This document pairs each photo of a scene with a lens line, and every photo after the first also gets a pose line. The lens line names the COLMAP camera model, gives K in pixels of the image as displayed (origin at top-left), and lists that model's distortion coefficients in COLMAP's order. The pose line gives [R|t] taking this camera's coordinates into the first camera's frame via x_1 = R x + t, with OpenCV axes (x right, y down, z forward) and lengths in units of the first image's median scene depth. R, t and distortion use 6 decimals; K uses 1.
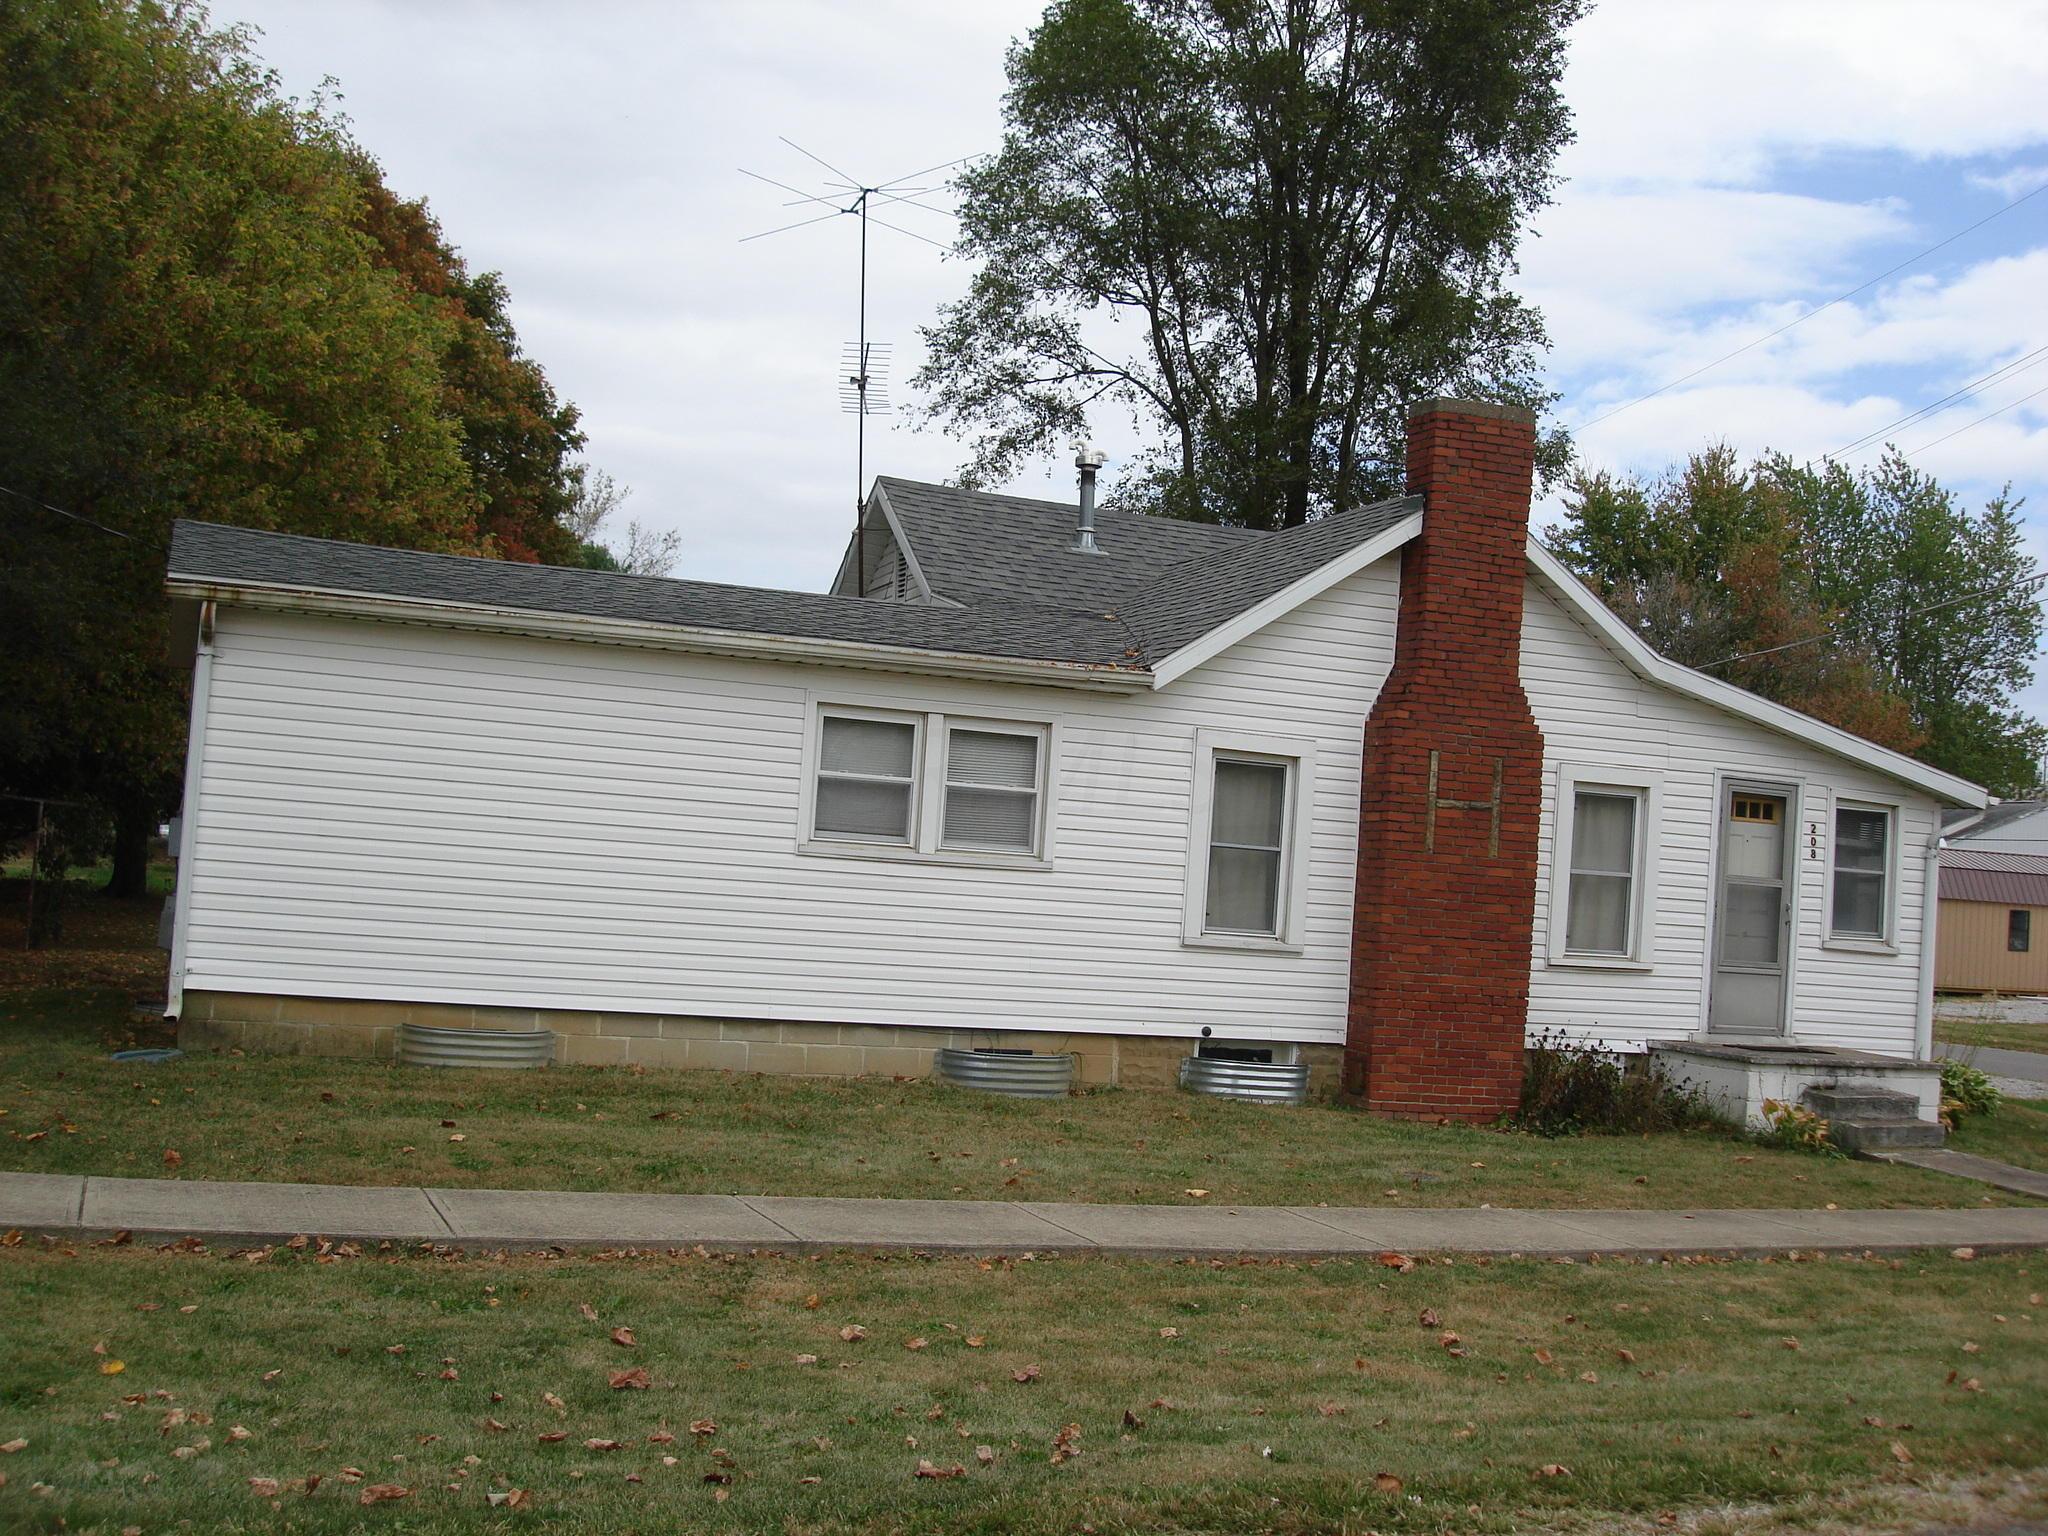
lens RADIAL K [[2285.2, 0, 1024.0], [0, 2285.2, 768.0], [0, 0, 1]] dist [-0.107285, -0.050286]
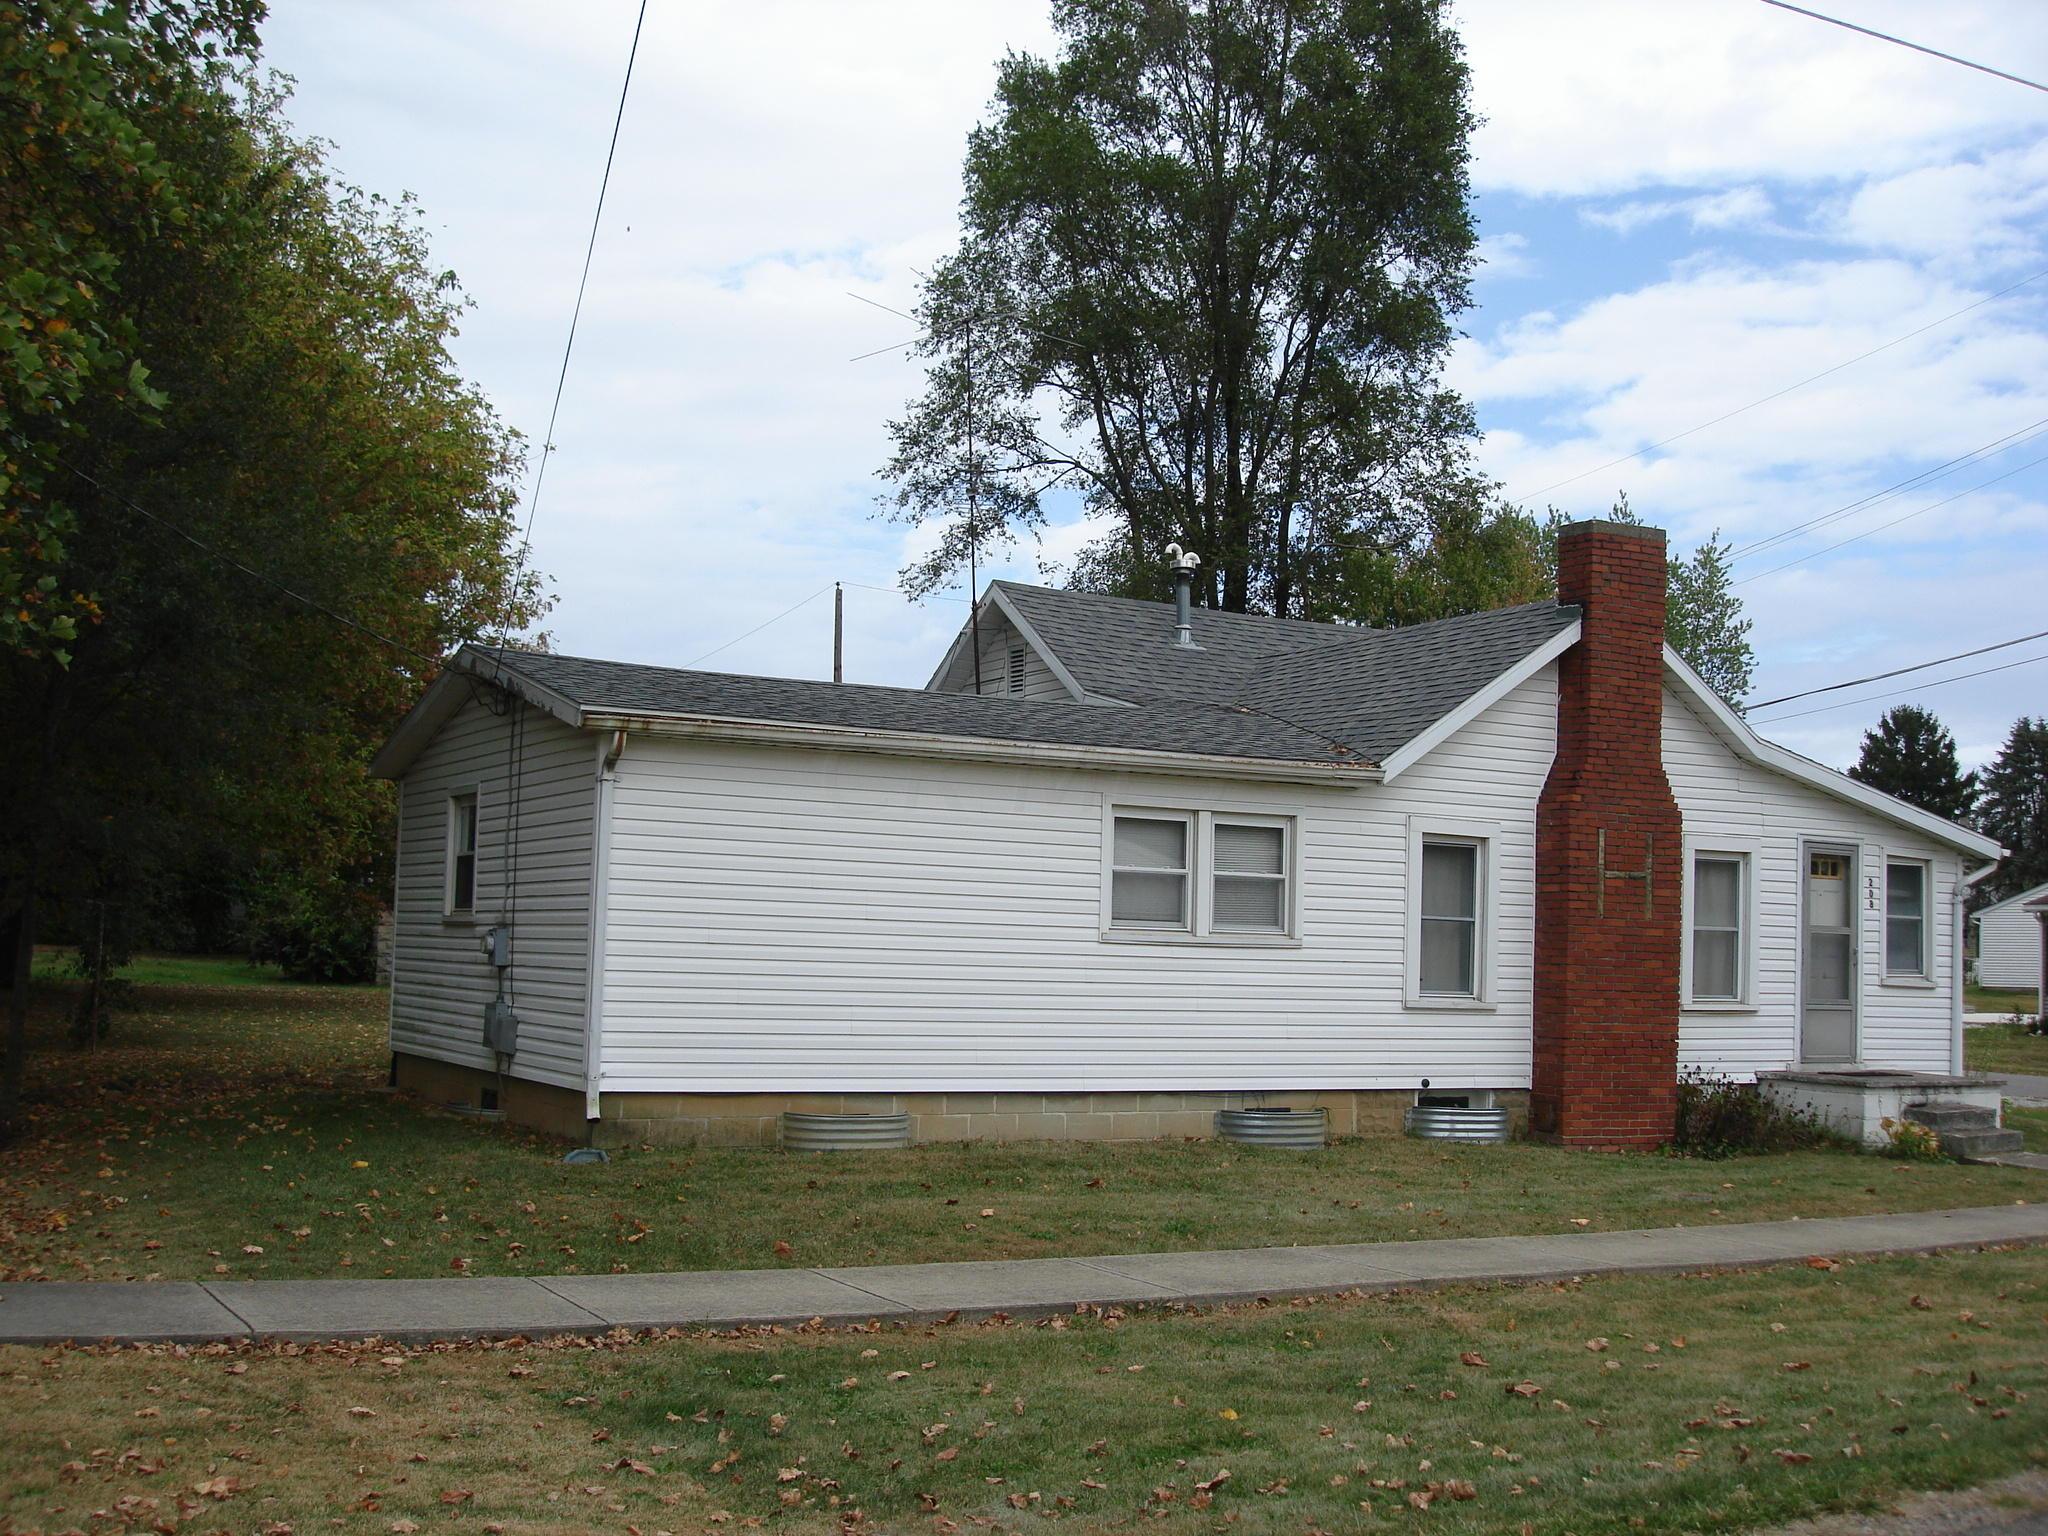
lens RADIAL K [[2285.2, 0, 1024.0], [0, 2285.2, 768.0], [0, 0, 1]] dist [-0.107285, -0.050286]
pose [[0.988718, -0.025080, 0.147676, -0.274402], [0.027886, 0.999467, -0.016965, -0.026770], [-0.147172, 0.020891, 0.988890, -0.088361]]
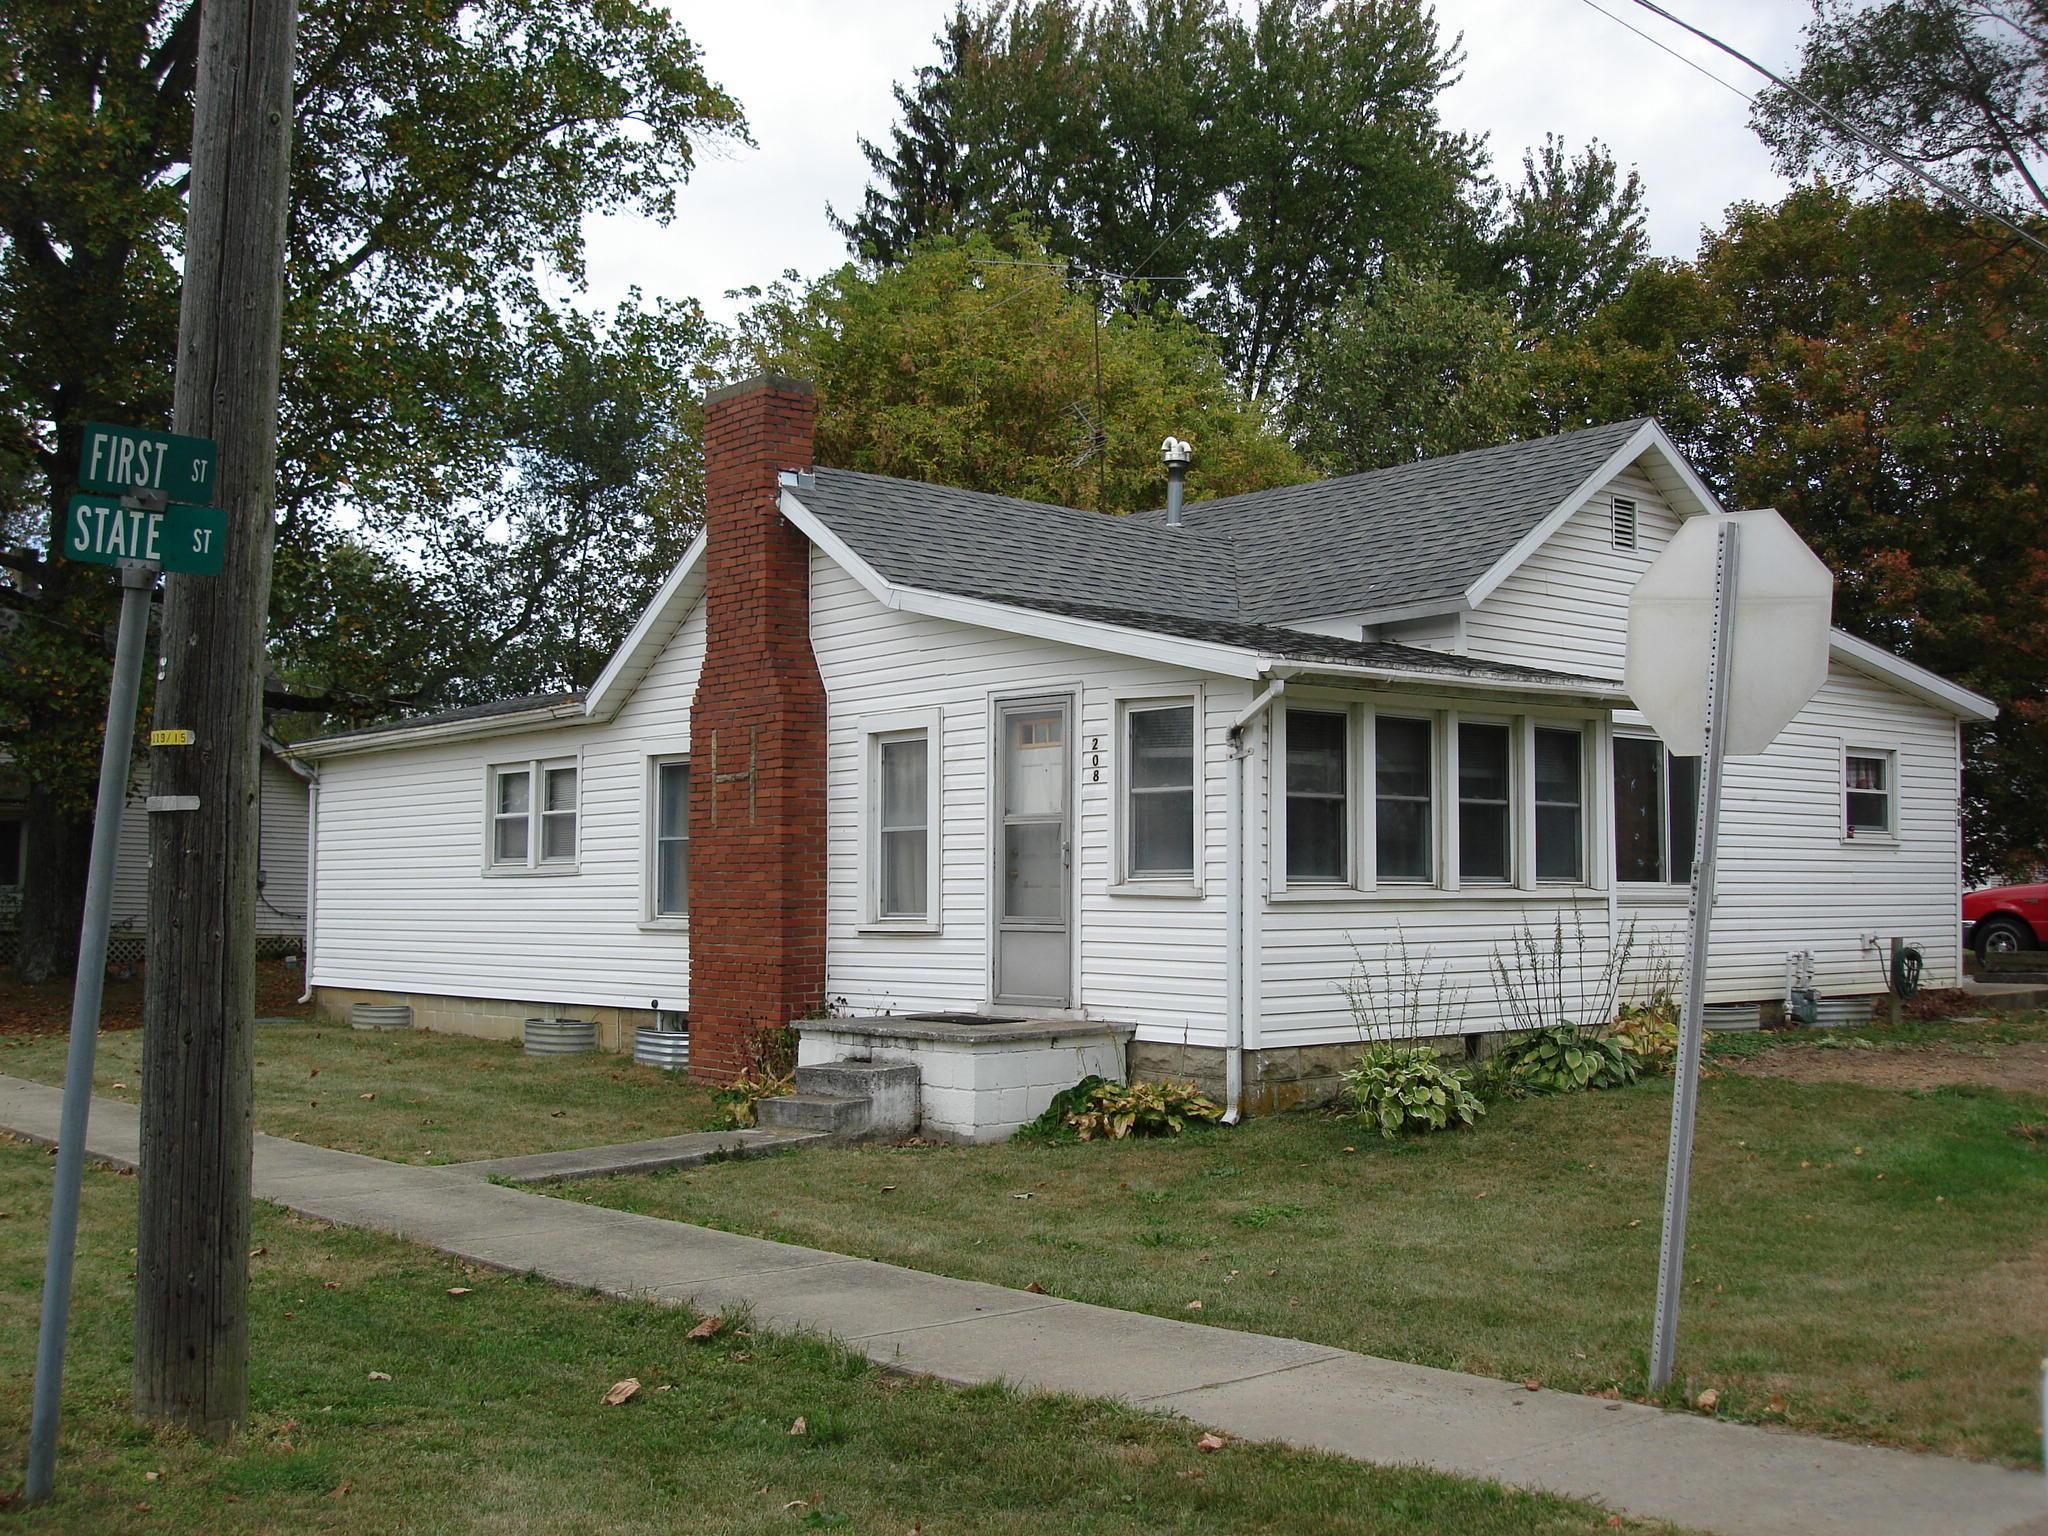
lens RADIAL K [[2285.2, 0, 1024.0], [0, 2285.2, 768.0], [0, 0, 1]] dist [-0.107285, -0.050286]
pose [[0.332903, -0.122382, -0.934986, 1.194081], [0.071768, 0.991955, -0.104286, 0.128035], [0.940226, -0.032385, 0.339008, 0.776138]]
